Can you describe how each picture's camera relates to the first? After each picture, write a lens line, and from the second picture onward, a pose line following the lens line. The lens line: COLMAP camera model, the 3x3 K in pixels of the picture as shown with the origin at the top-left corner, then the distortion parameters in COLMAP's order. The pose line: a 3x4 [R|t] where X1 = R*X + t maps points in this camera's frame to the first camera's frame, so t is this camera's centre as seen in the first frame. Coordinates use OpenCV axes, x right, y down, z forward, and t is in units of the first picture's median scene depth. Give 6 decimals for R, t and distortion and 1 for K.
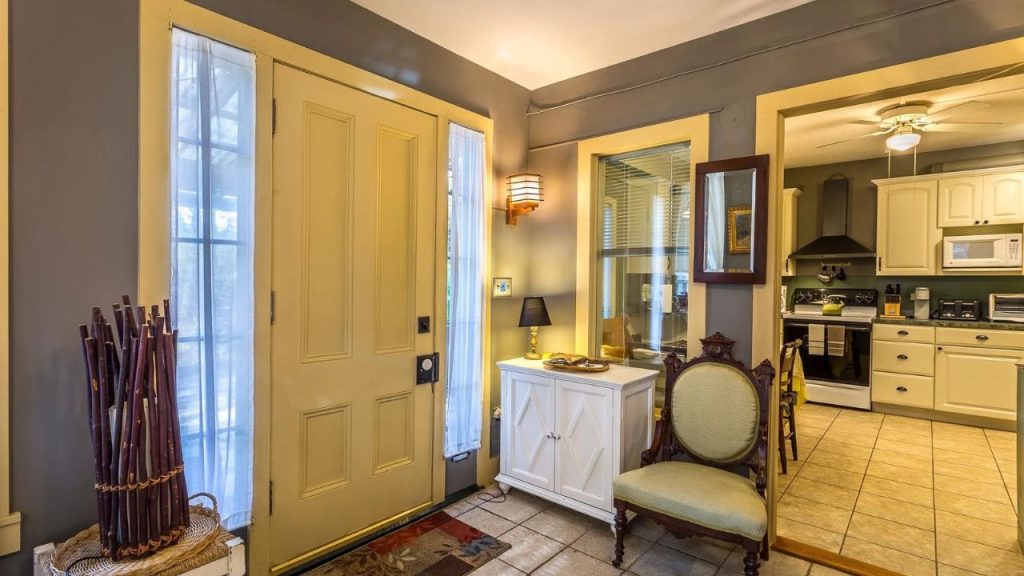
lens RADIAL K [[491.5, 0, 507.9], [0, 491.5, 288.8], [0, 0, 1]] dist [0.002744, 0.000033]
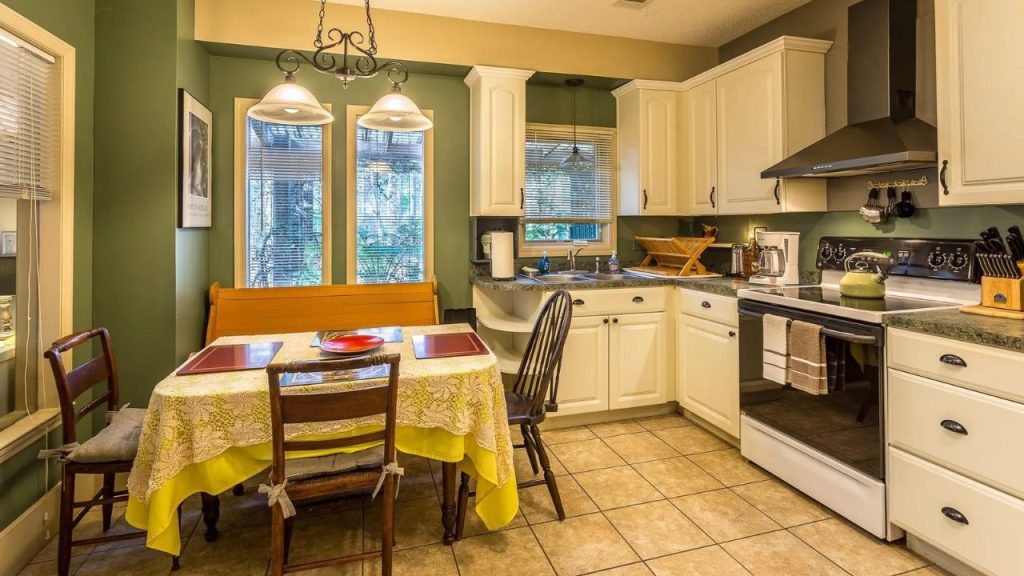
lens RADIAL K [[491.5, 0, 508.4], [0, 491.5, 226.8], [0, 0, 1]] dist [0.002744, 0.000033]
pose [[0.838491, -0.015007, -0.544709, 0.675224], [0.005951, 0.999813, -0.018383, -0.004686], [0.544883, 0.012173, 0.838424, 0.476223]]
